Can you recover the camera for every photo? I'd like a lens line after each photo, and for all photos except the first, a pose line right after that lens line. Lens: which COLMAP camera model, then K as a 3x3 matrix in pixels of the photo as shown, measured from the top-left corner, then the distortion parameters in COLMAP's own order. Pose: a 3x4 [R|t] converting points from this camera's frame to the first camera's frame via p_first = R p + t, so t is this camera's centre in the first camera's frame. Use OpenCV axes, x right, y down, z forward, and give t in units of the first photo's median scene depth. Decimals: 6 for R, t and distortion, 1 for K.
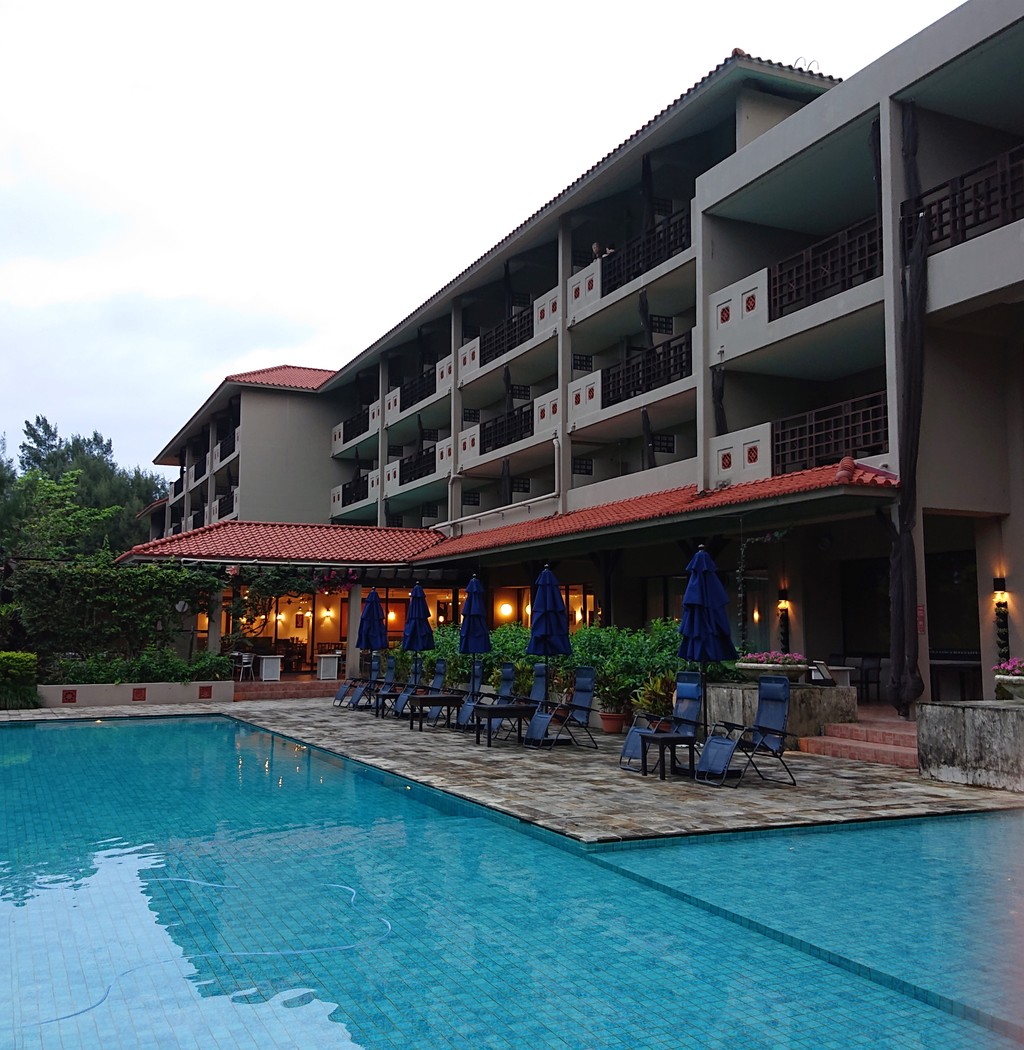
lens RADIAL K [[1056.5, 0, 512.0], [0, 1056.5, 525.0], [0, 0, 1]] dist [0.070666, -0.011879]
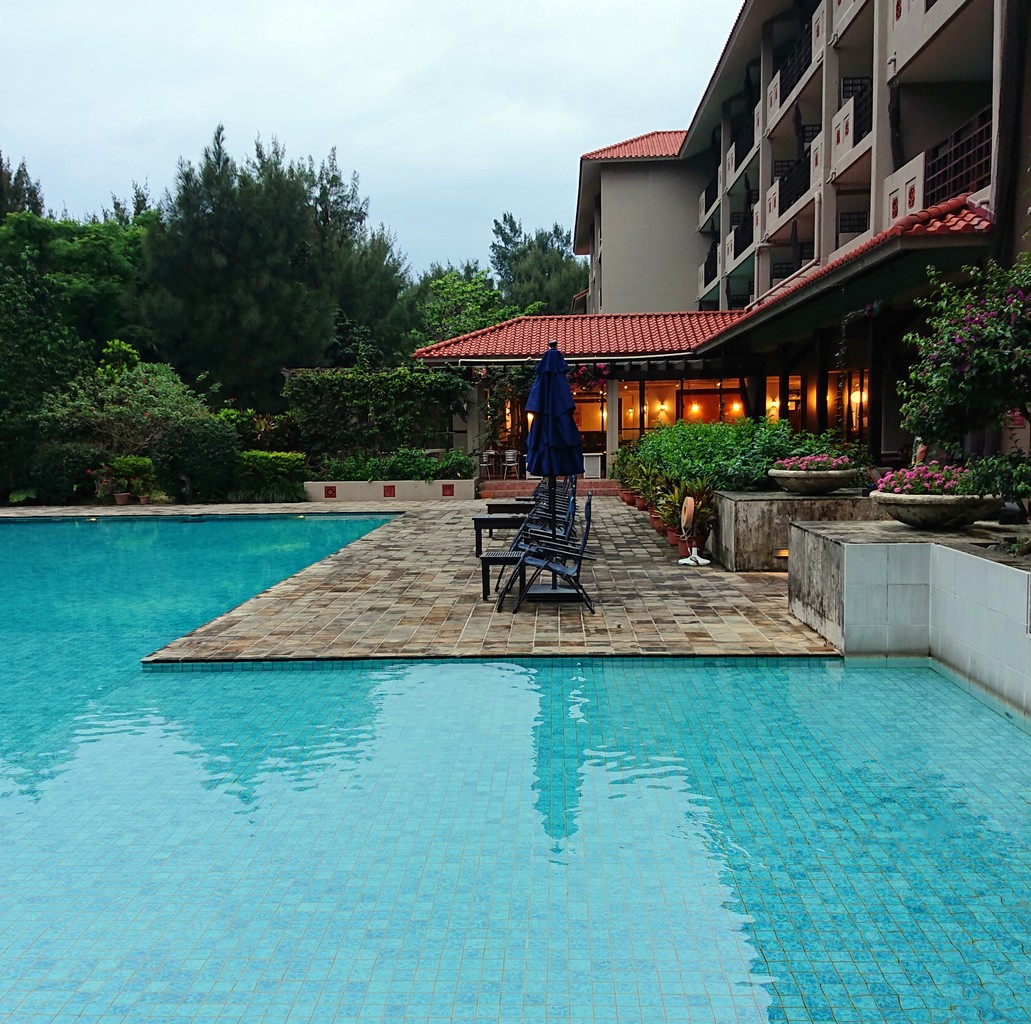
lens RADIAL K [[1107.4, 0, 515.5], [0, 1107.4, 512.0], [0, 0, 1]] dist [0.284410, -0.600113]
pose [[0.882212, 0.019435, -0.470451, 0.237430], [0.067080, 0.983769, 0.166432, 0.000849], [0.466049, -0.178386, 0.866589, 0.068333]]
